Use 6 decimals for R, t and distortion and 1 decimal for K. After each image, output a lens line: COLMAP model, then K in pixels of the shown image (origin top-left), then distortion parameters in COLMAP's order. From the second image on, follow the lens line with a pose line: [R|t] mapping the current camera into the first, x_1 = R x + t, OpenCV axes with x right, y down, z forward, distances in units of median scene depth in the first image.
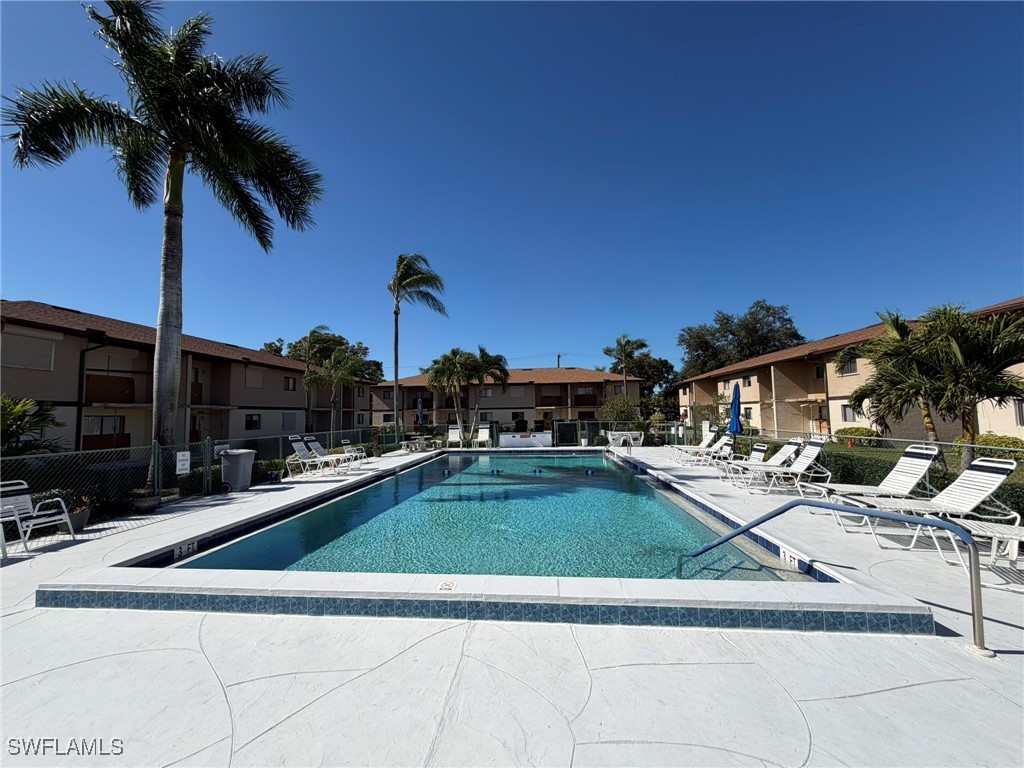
lens RADIAL K [[411.4, 0, 511.0], [0, 411.4, 387.8], [0, 0, 1]] dist [-0.001253, 0.000179]
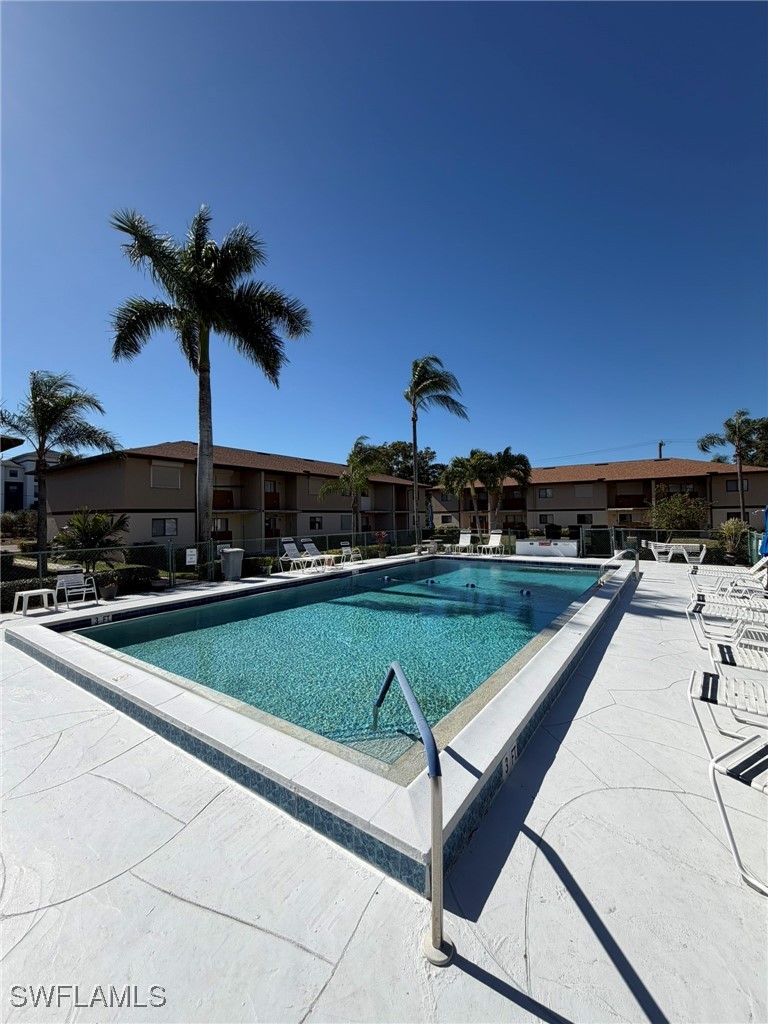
lens RADIAL K [[411.4, 0, 375.6], [0, 411.4, 508.9], [0, 0, 1]] dist [-0.001253, 0.000179]
pose [[0.861590, -0.004786, -0.507582, 0.181969], [0.031001, 0.998585, 0.043206, -0.007532], [0.506657, -0.052961, 0.860519, 0.059147]]
